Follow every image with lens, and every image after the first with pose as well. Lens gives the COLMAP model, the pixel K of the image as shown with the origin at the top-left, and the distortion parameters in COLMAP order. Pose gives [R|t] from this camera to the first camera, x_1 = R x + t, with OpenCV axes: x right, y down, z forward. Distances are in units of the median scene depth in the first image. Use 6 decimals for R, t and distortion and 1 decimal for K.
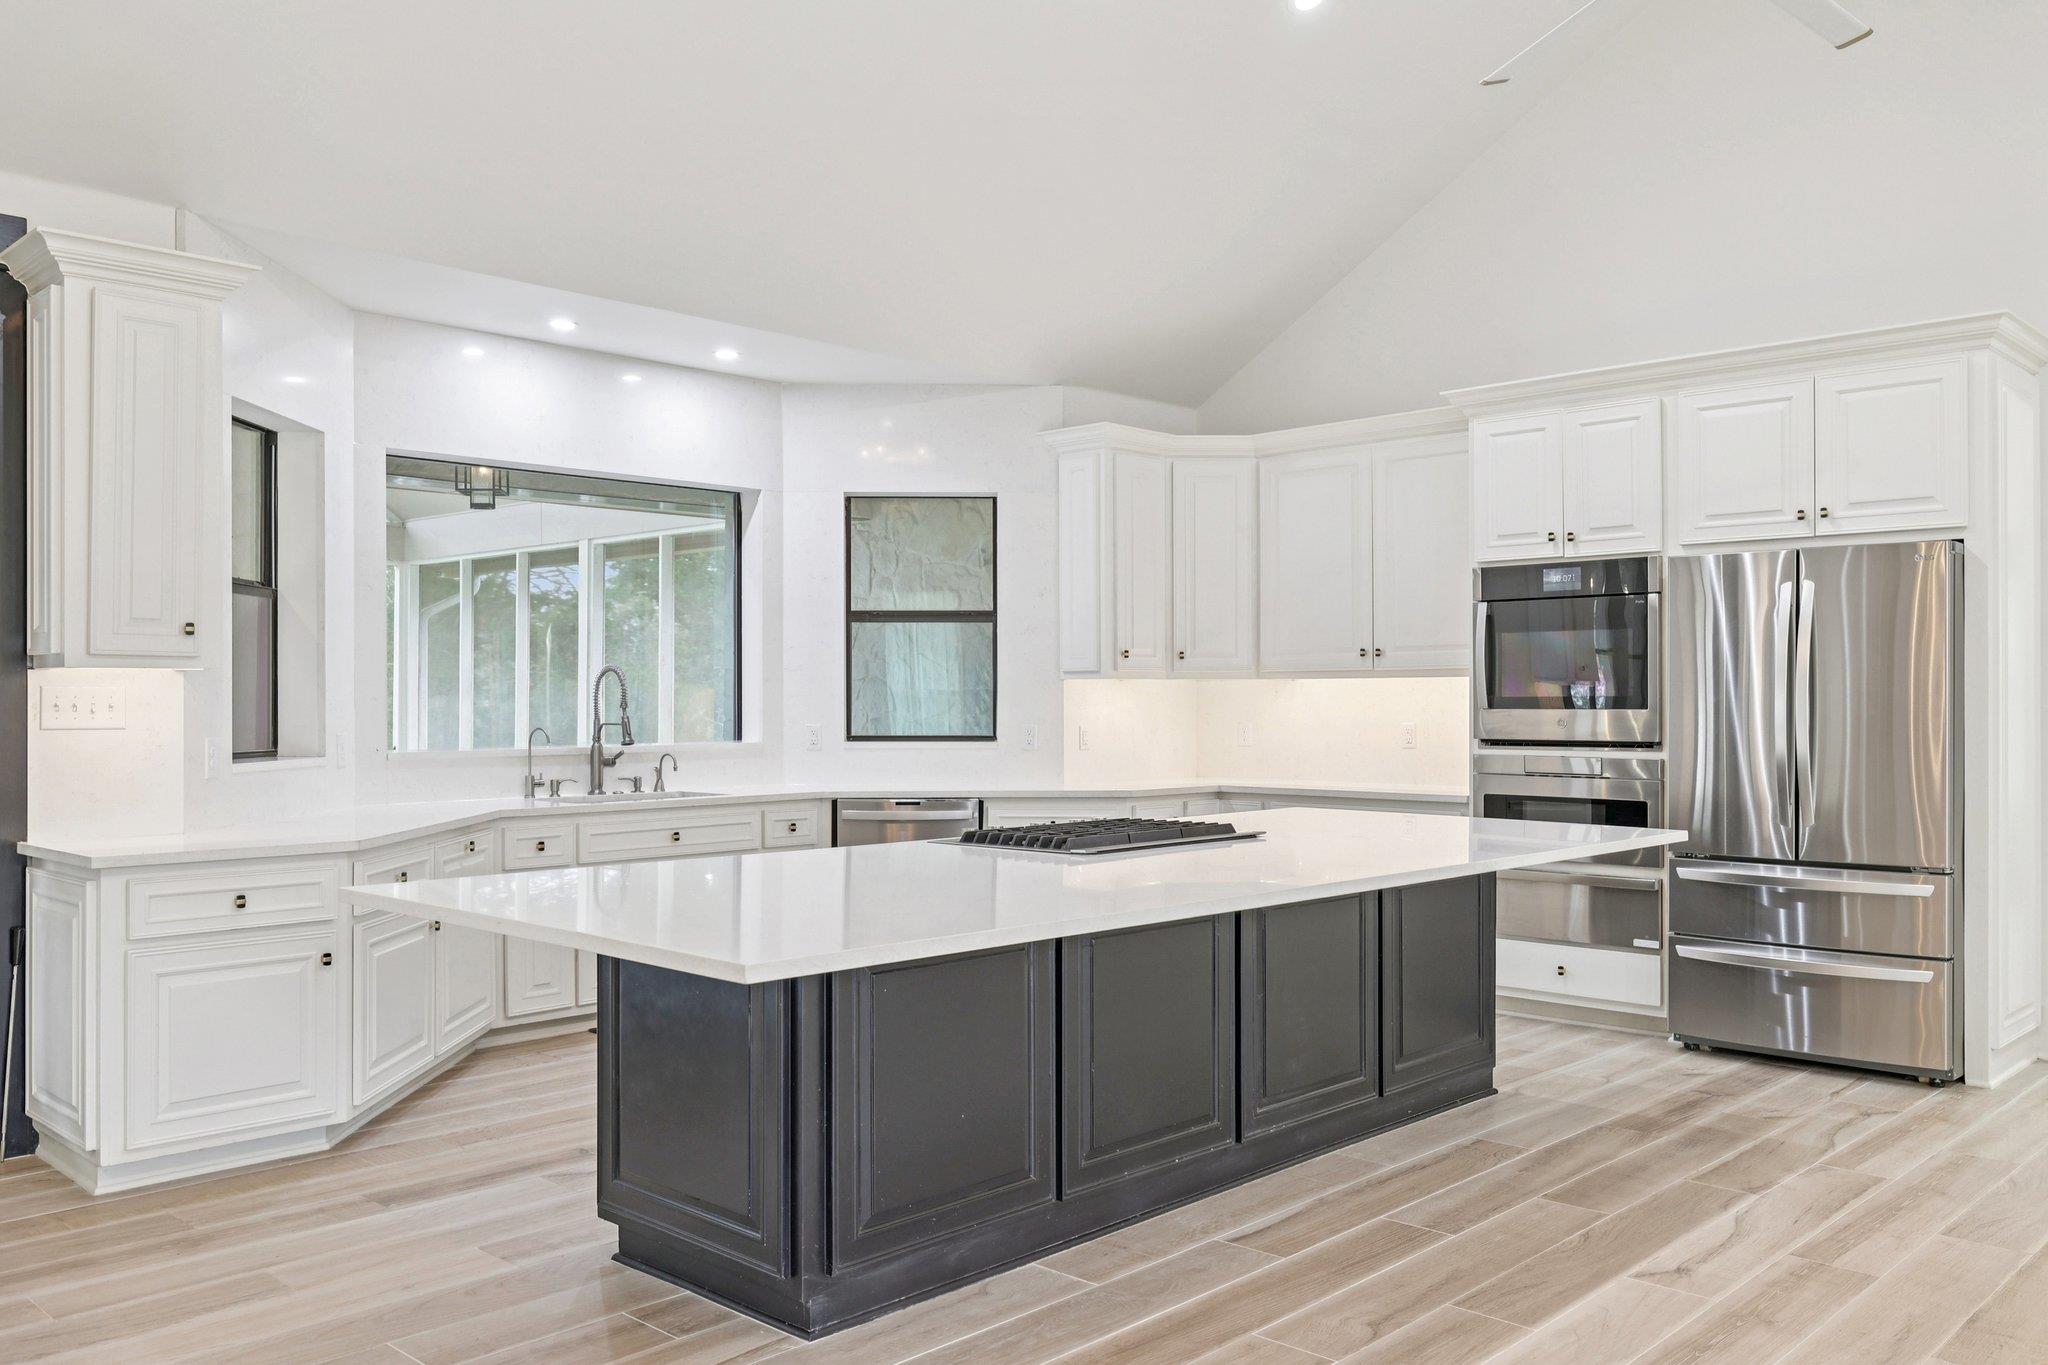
lens RADIAL K [[1642.2, 0, 1026.5], [0, 1642.2, 687.6], [0, 0, 1]] dist [-0.001968, -0.007301]
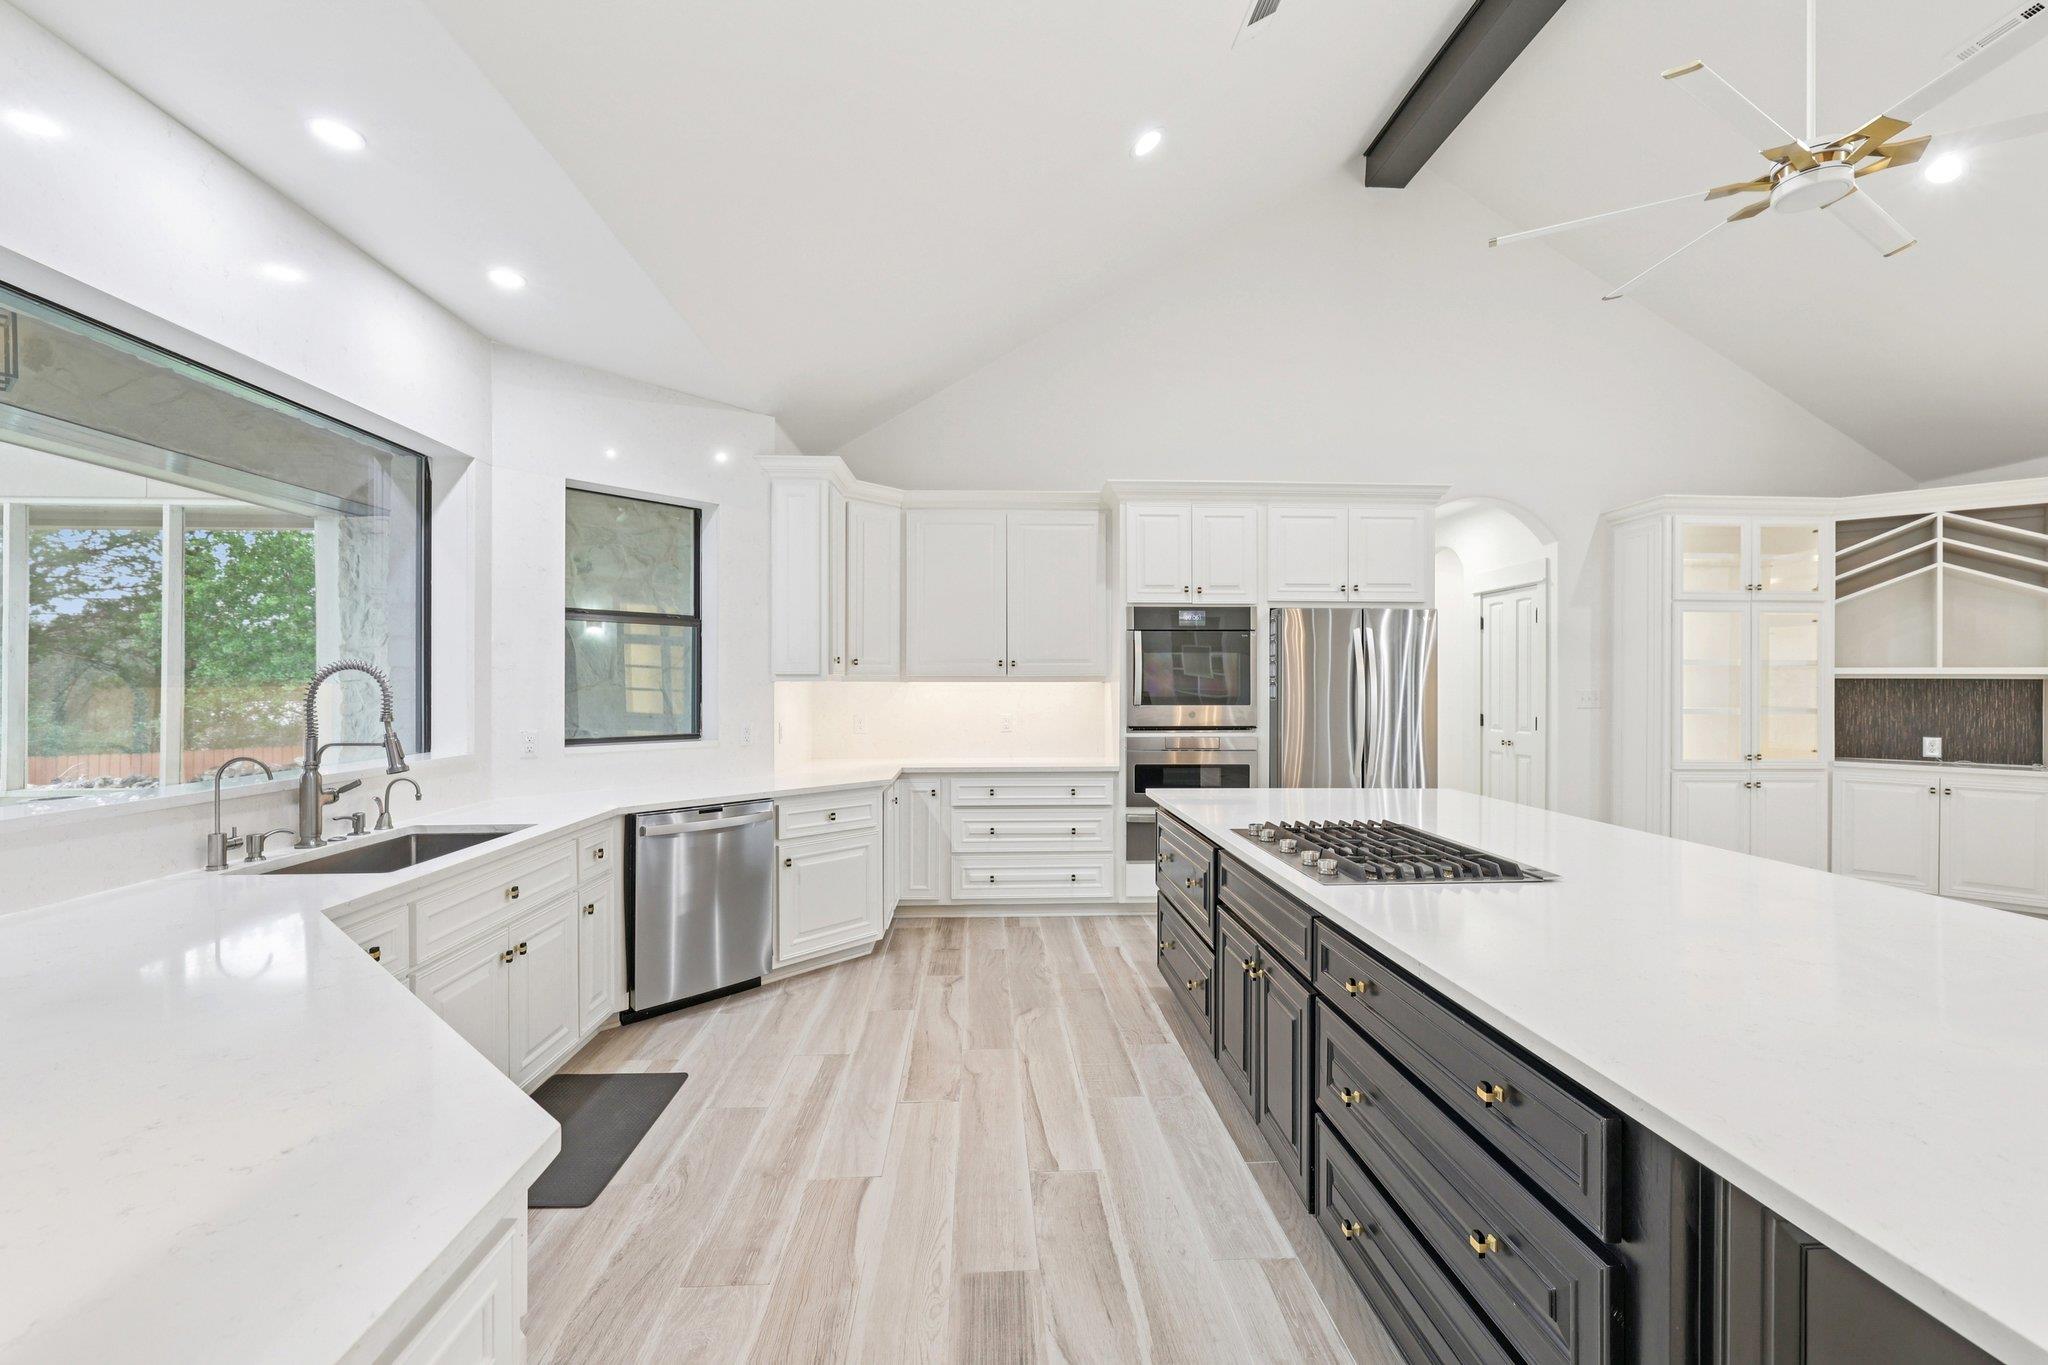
lens RADIAL K [[863.6, 0, 1025.3], [0, 863.6, 689.0], [0, 0, 1]] dist [-0.001596, 0.000184]
pose [[0.681588, -0.001732, 0.731735, -0.343706], [-0.006840, 0.999938, 0.008738, -0.007321], [-0.731705, -0.010961, 0.681534, 0.563241]]
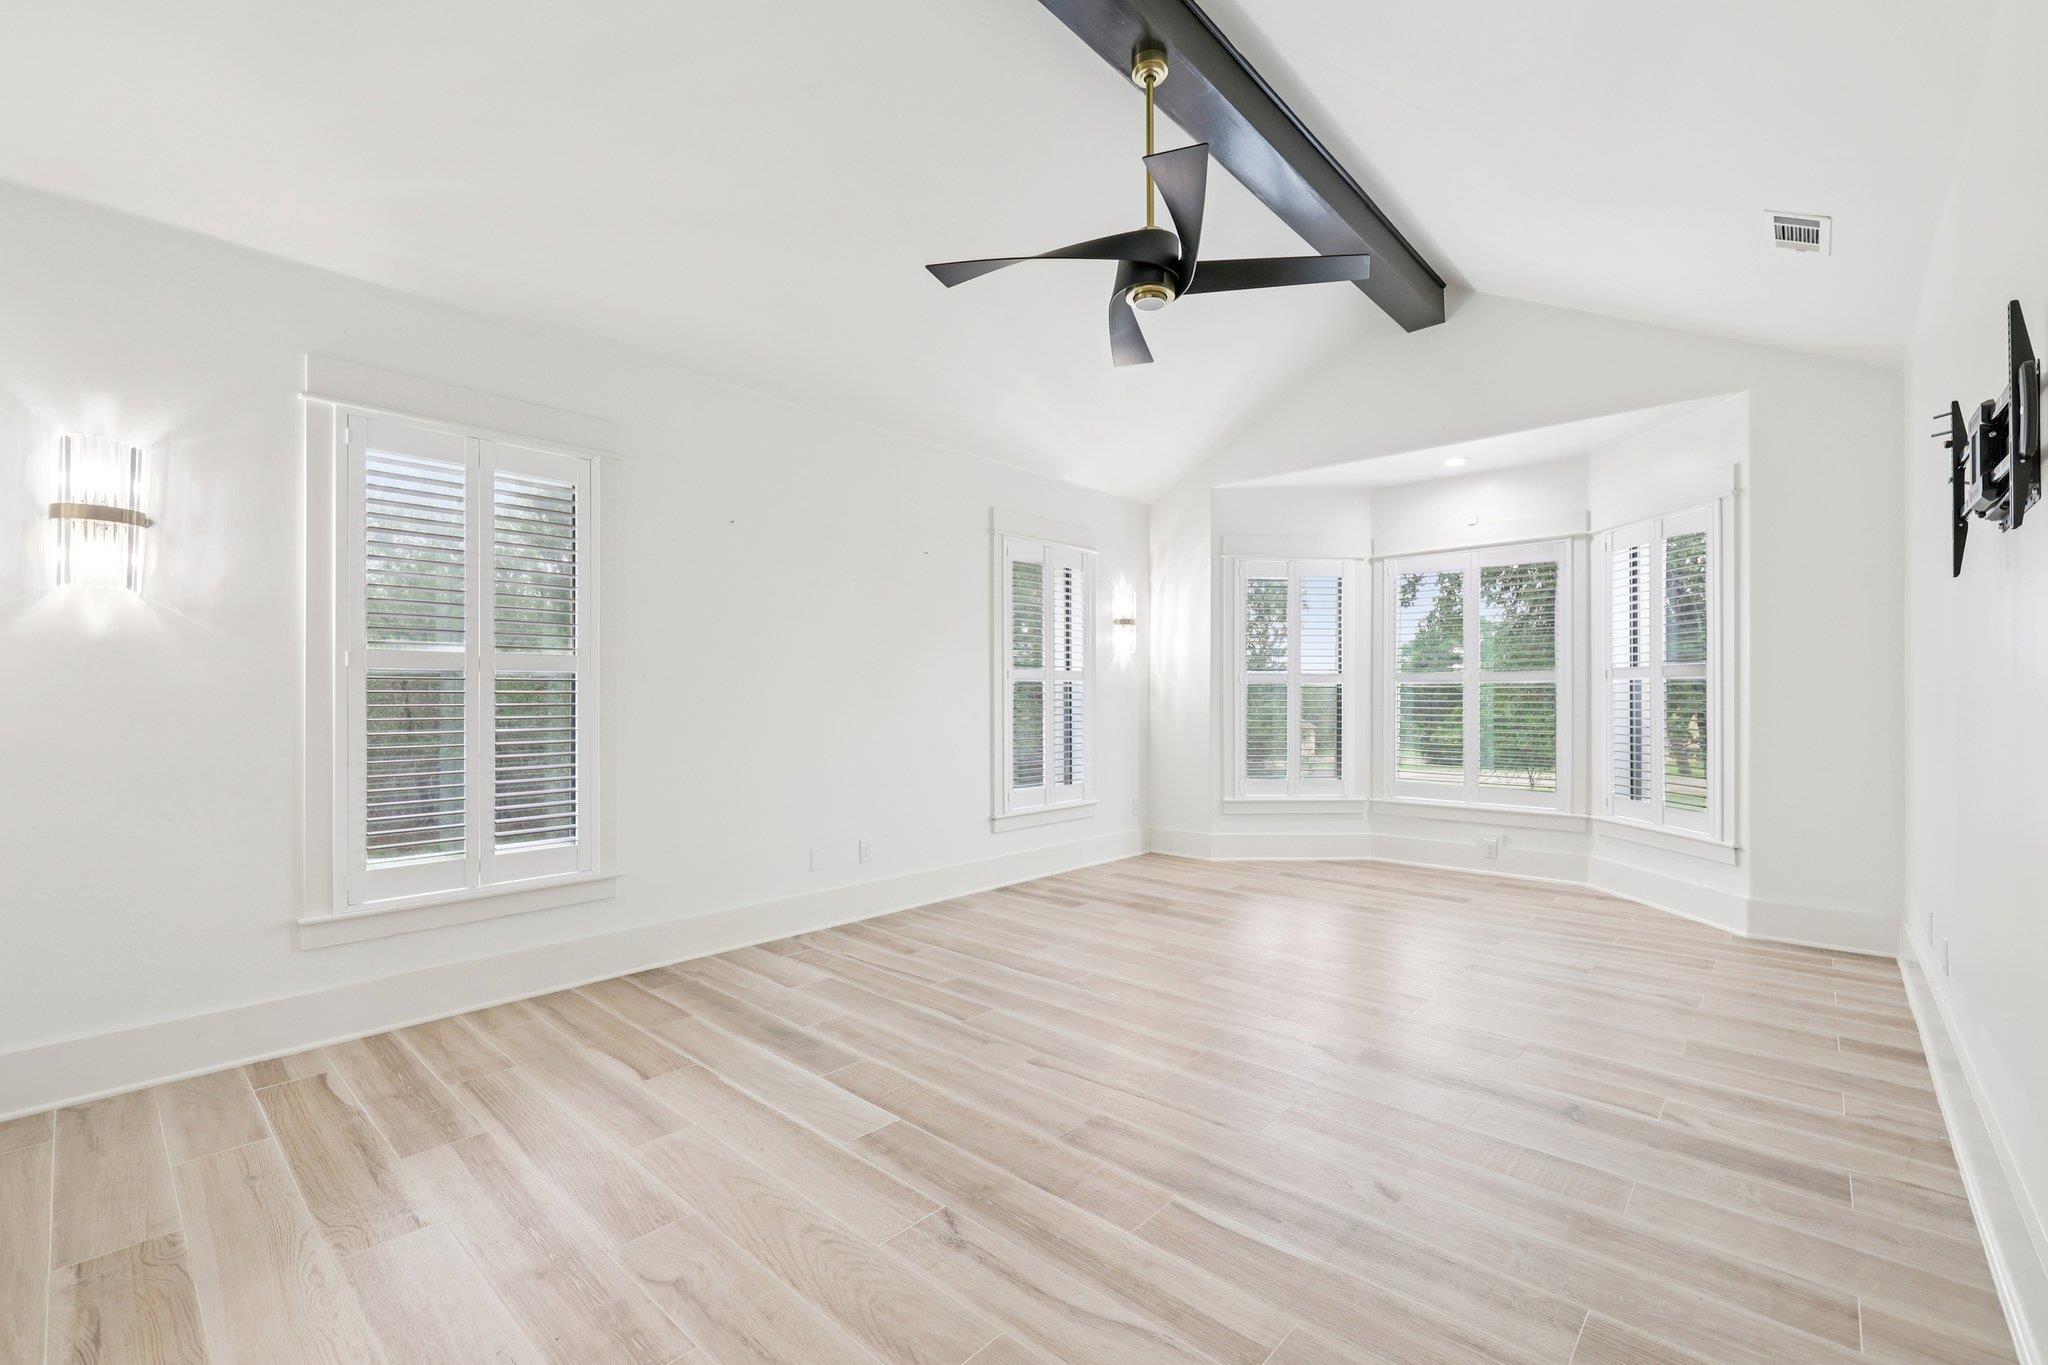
lens RADIAL K [[863.6, 0, 1020.2], [0, 863.6, 700.5], [0, 0, 1]] dist [-0.001596, 0.000184]
pose [[-0.027471, -0.004463, 0.999613, -0.098311], [-0.000961, 0.999990, 0.004438, 0.013988], [-0.999622, -0.000839, -0.027475, 0.778241]]
